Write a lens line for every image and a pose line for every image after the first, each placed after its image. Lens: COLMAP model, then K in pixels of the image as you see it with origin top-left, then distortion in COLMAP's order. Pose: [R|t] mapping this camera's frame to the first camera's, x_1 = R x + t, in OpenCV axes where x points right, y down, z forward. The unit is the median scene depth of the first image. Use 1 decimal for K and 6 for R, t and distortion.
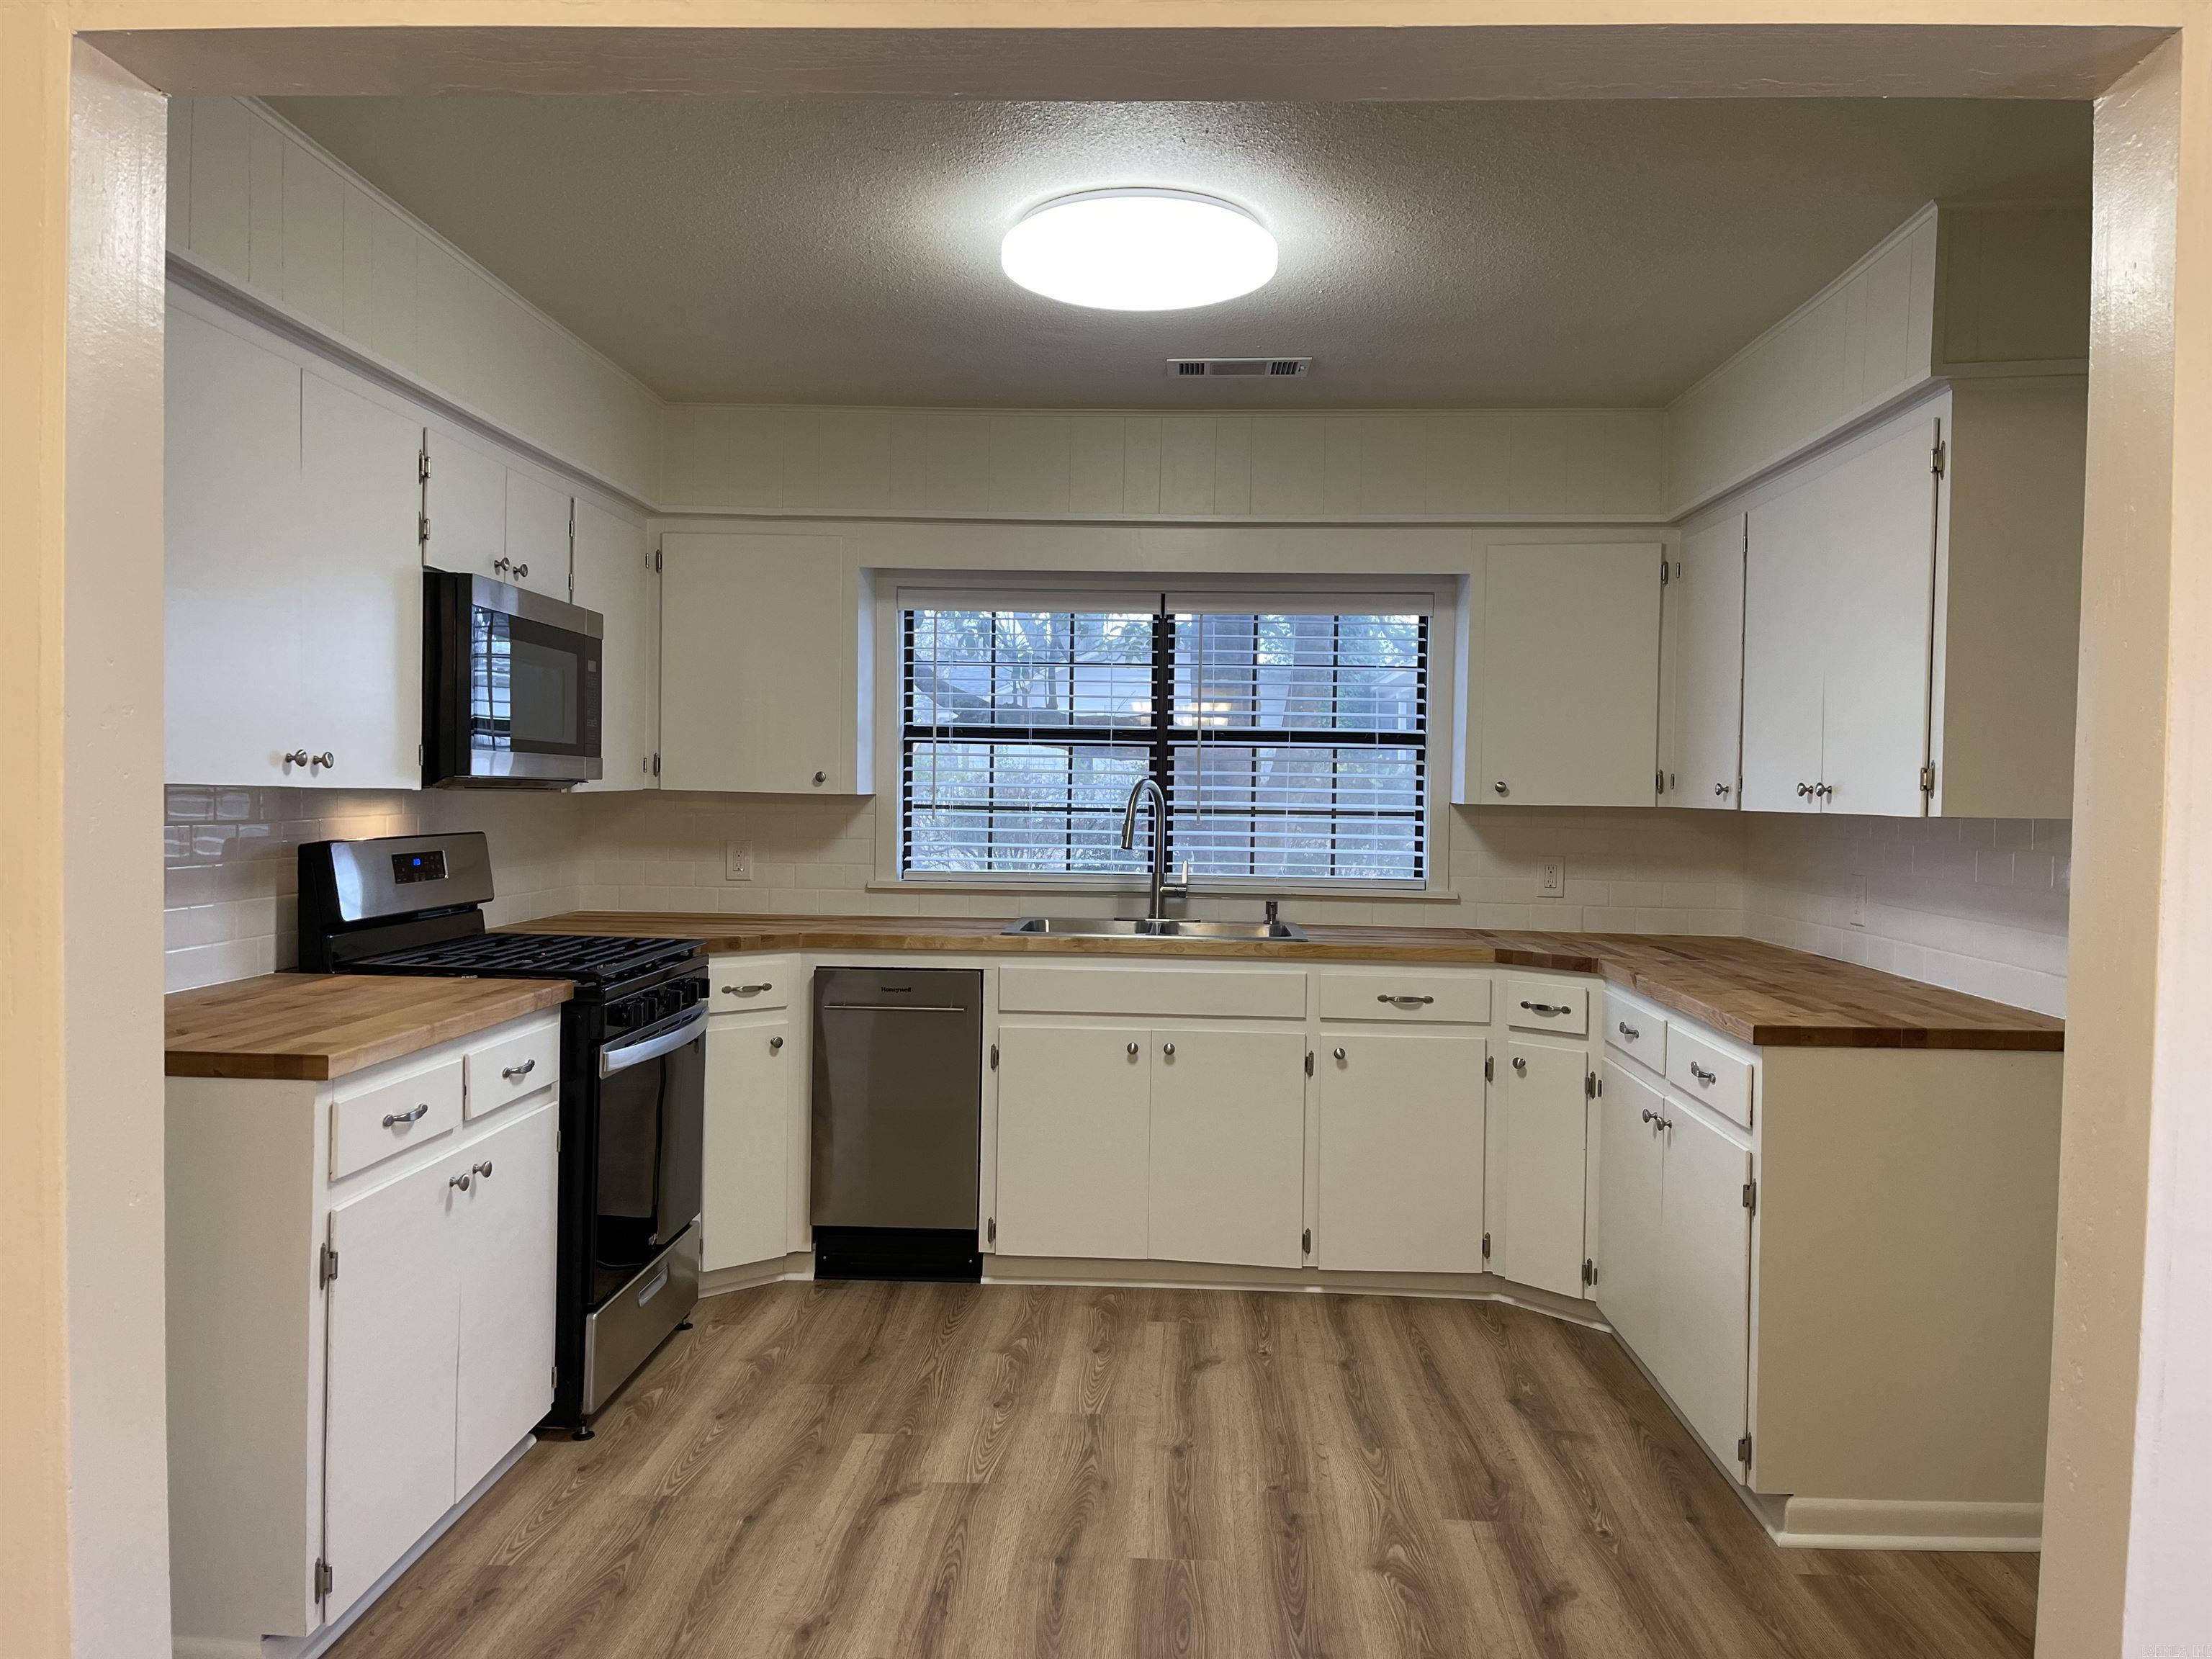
lens RADIAL K [[1647.4, 0, 1109.0], [0, 1647.4, 840.7], [0, 0, 1]] dist [0.046611, -0.081955]
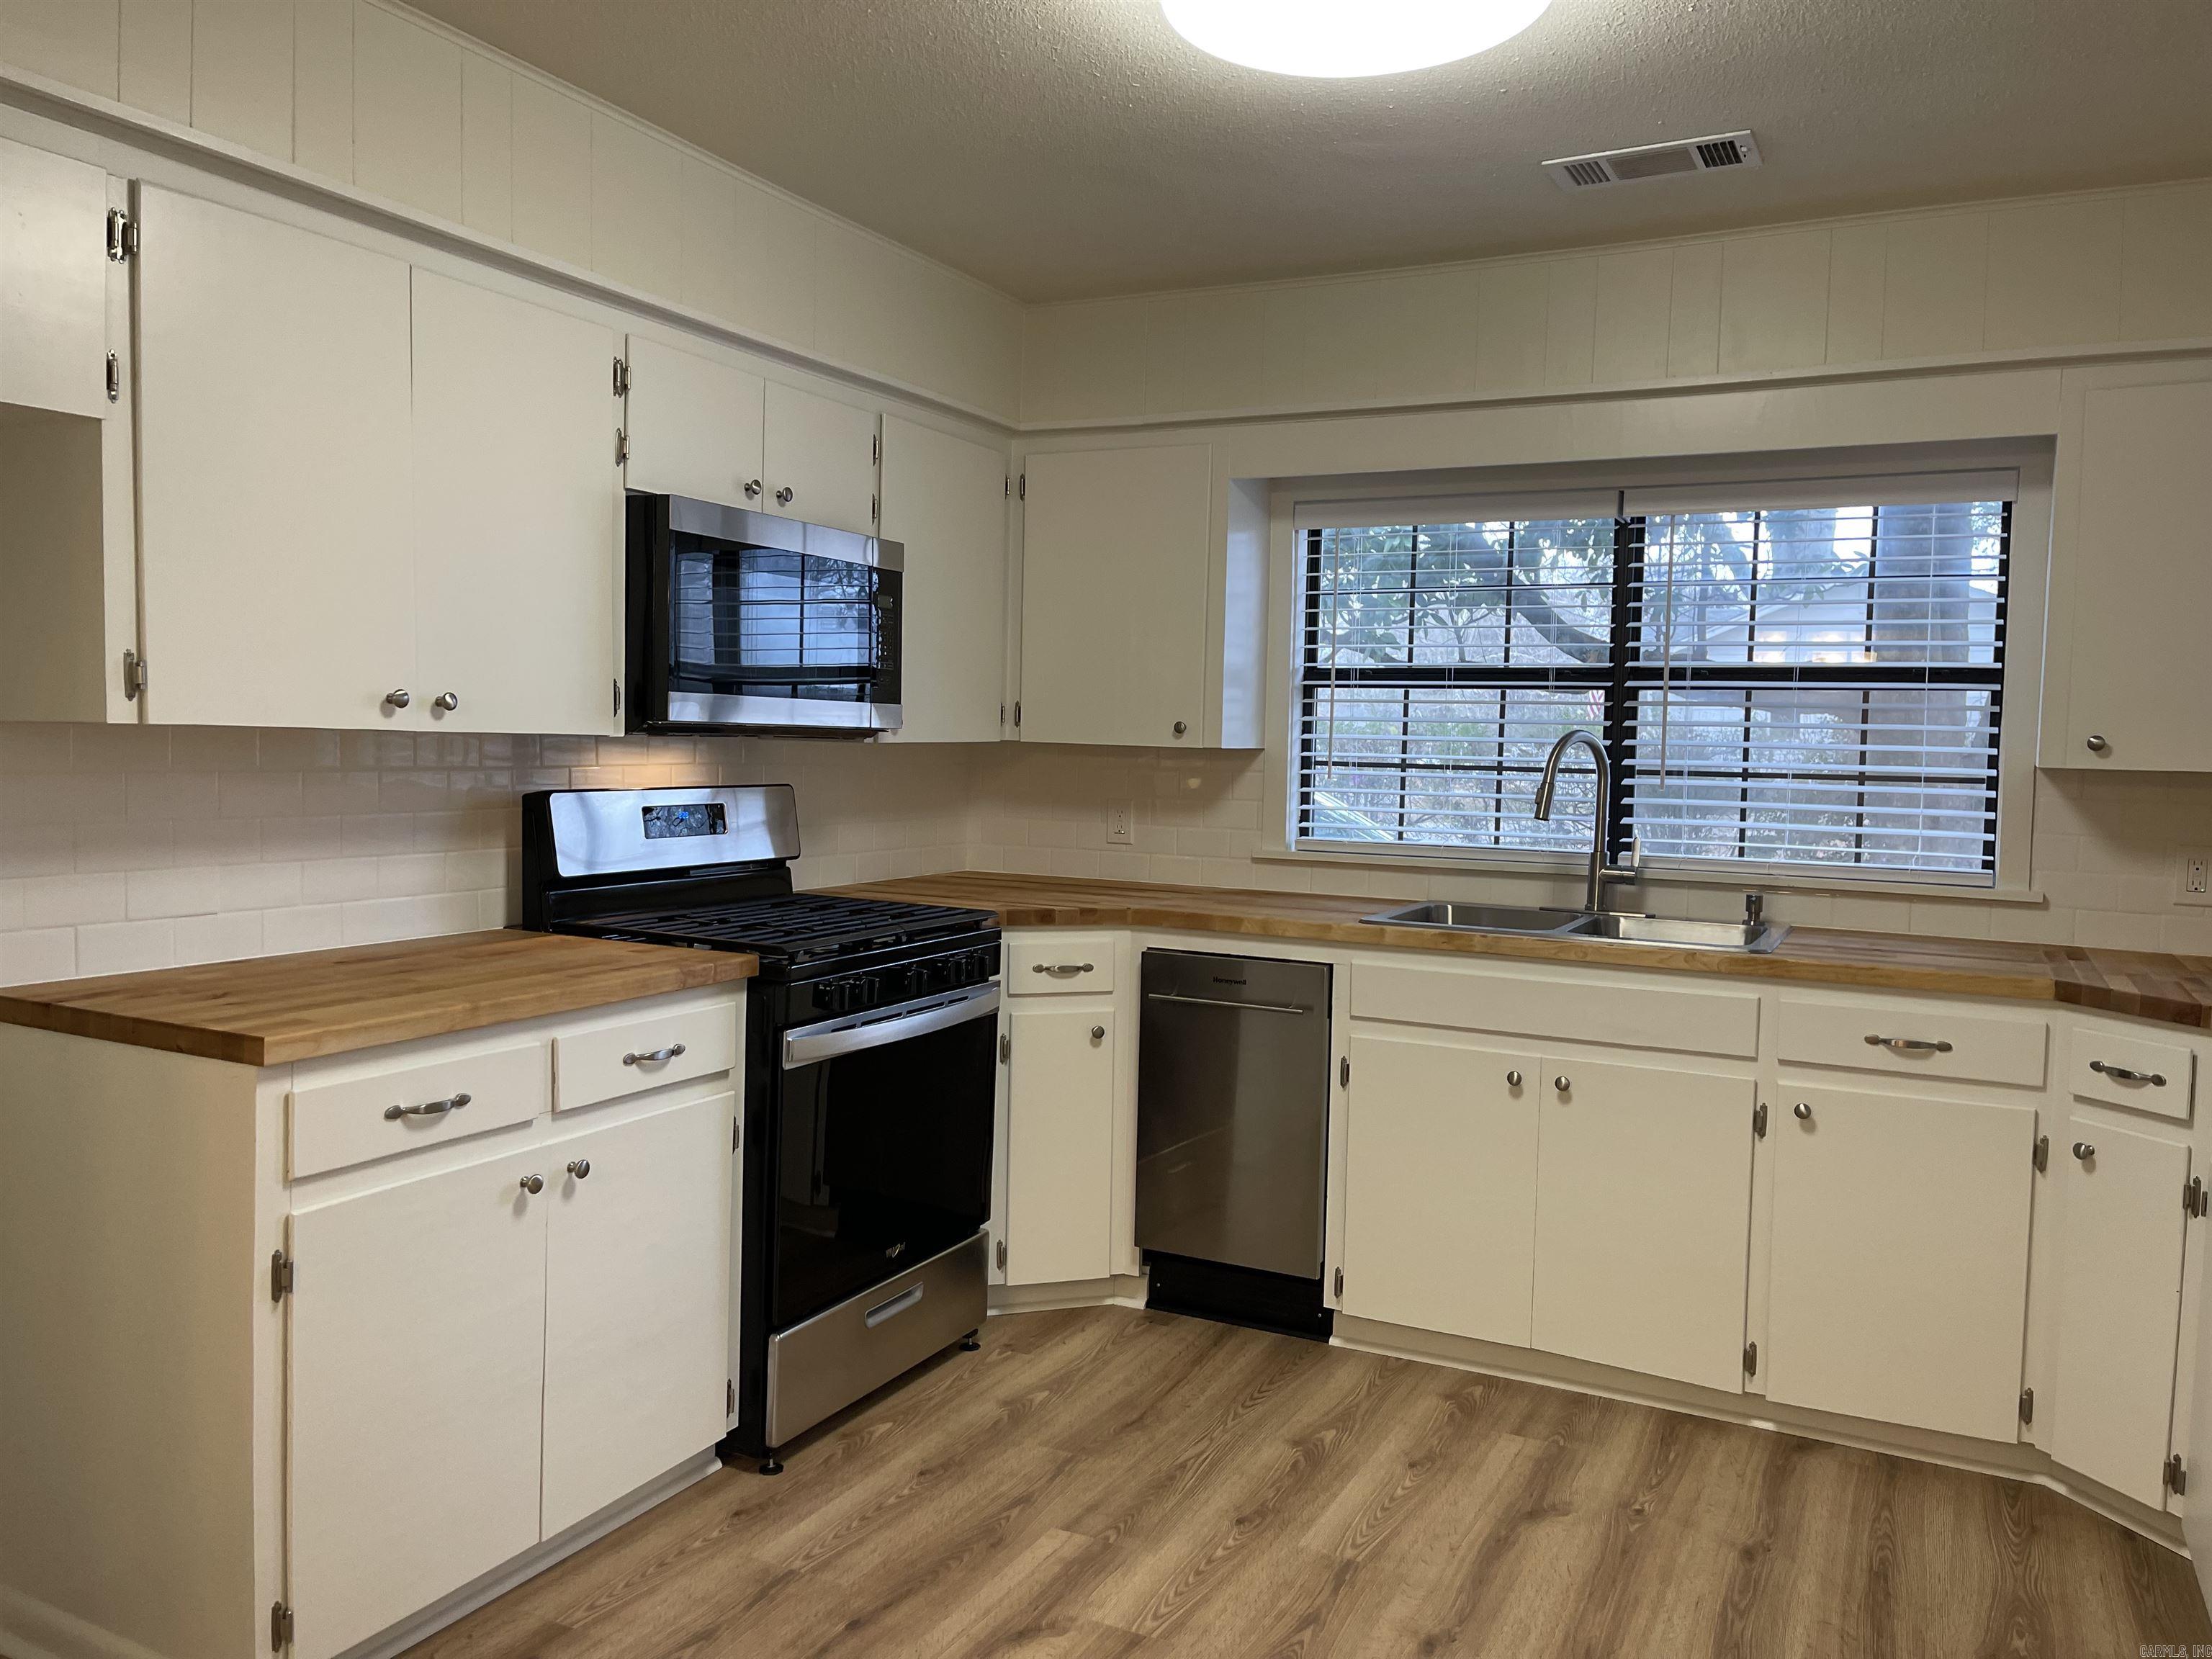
lens RADIAL K [[1654.1, 0, 1105.1], [0, 1654.1, 842.4], [0, 0, 1]] dist [0.059960, -0.092882]
pose [[0.912049, 0.030975, -0.408909, 0.156553], [-0.020141, 0.999323, 0.030777, -0.004762], [0.409586, -0.019834, 0.912056, 0.211980]]
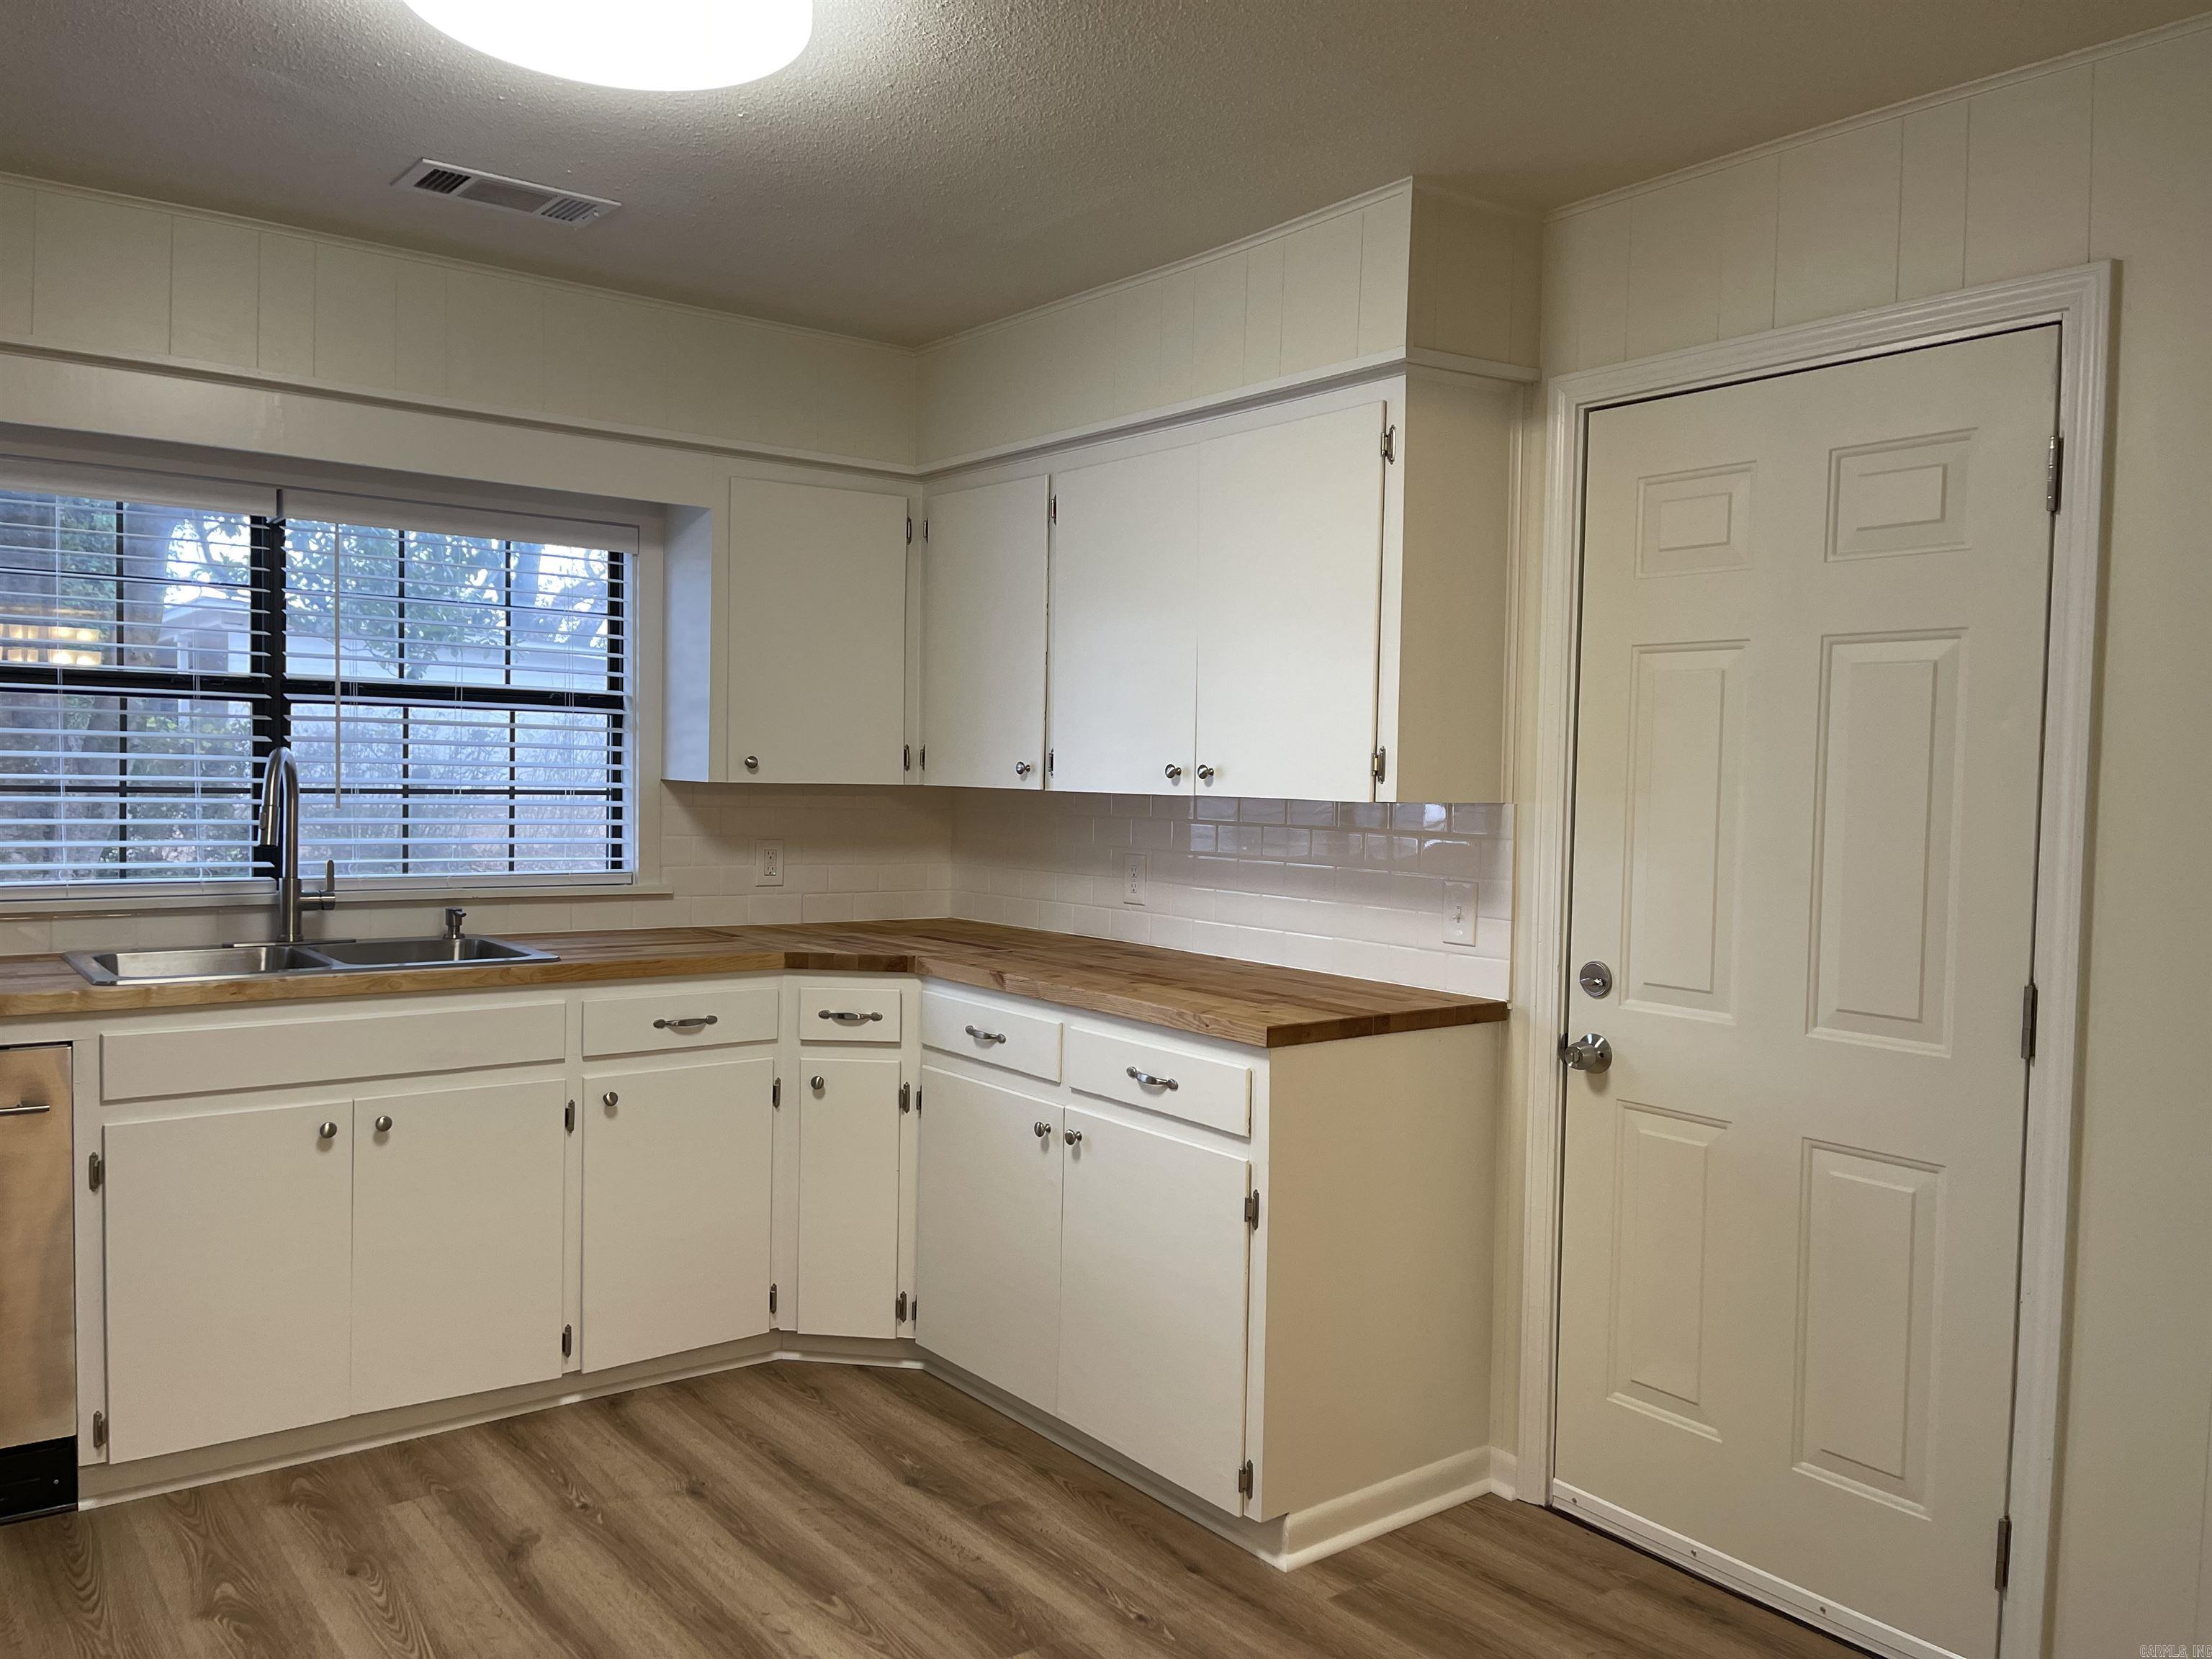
lens RADIAL K [[1647.4, 0, 1109.0], [0, 1647.4, 840.7], [0, 0, 1]] dist [0.046611, -0.081955]
pose [[0.758594, -0.026690, 0.651016, -0.193541], [0.011379, 0.999551, 0.027719, -0.014207], [-0.651464, -0.013620, 0.758558, 0.243077]]
